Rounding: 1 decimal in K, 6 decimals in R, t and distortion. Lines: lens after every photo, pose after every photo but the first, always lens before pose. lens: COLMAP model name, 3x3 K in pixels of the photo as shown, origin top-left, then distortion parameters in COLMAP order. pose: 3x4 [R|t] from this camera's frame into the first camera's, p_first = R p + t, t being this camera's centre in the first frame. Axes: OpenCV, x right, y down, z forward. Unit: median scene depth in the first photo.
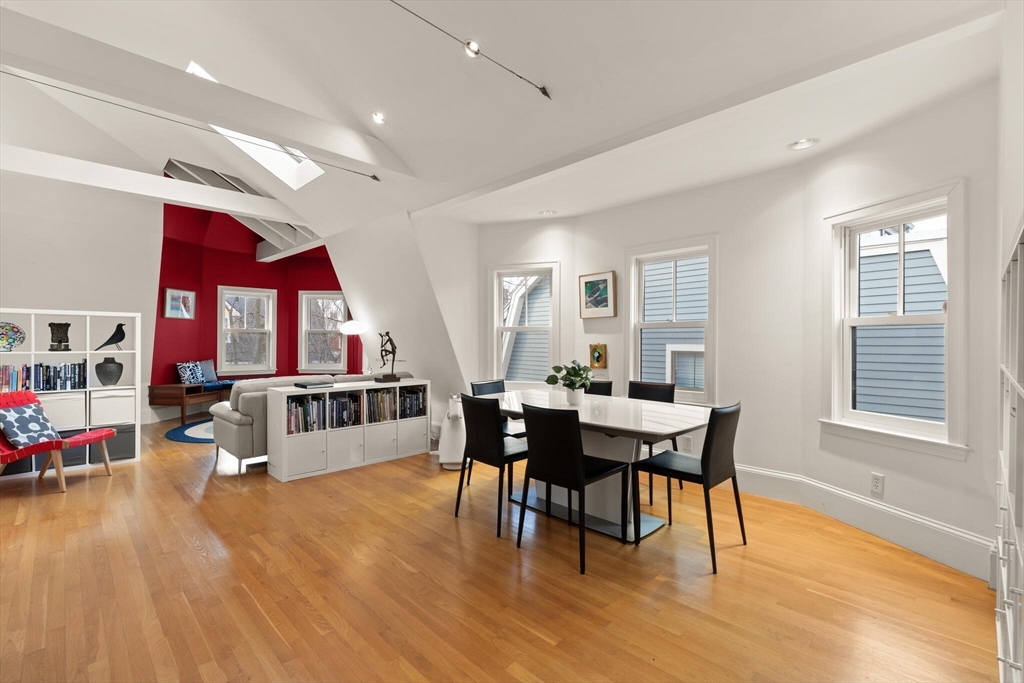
lens RADIAL K [[467.5, 0, 511.2], [0, 467.5, 339.3], [0, 0, 1]] dist [0.008851, -0.000428]
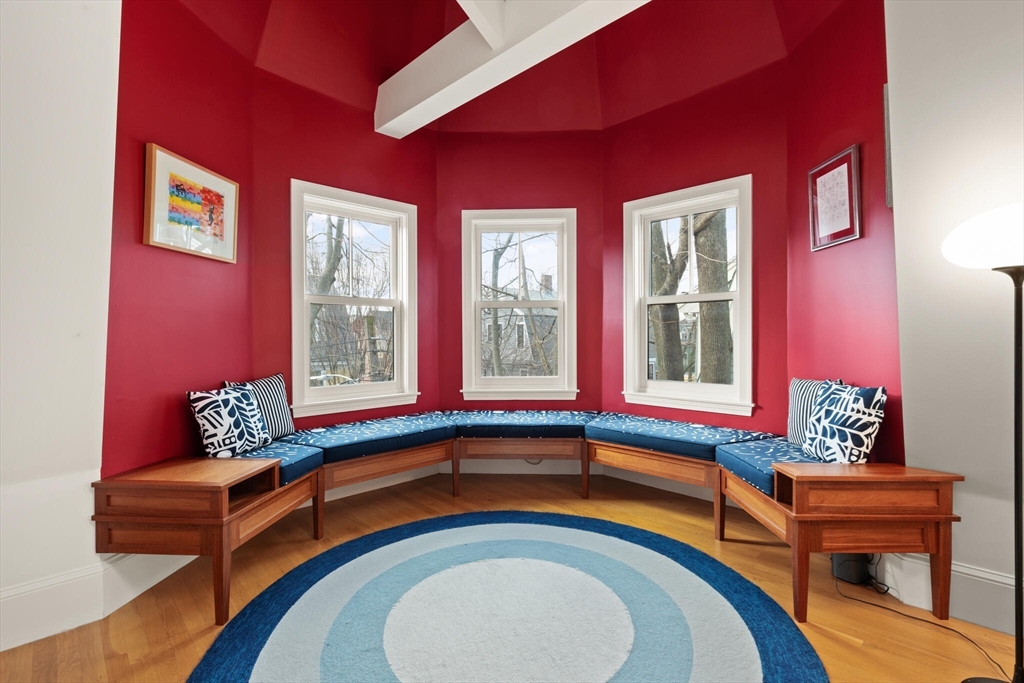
lens RADIAL K [[467.5, 0, 507.1], [0, 467.5, 338.8], [0, 0, 1]] dist [0.008851, -0.000428]
pose [[0.999990, -0.004158, 0.001736, -0.487224], [0.004135, 0.999904, 0.013242, 0.010971], [-0.001790, -0.013235, 0.999911, 0.667595]]
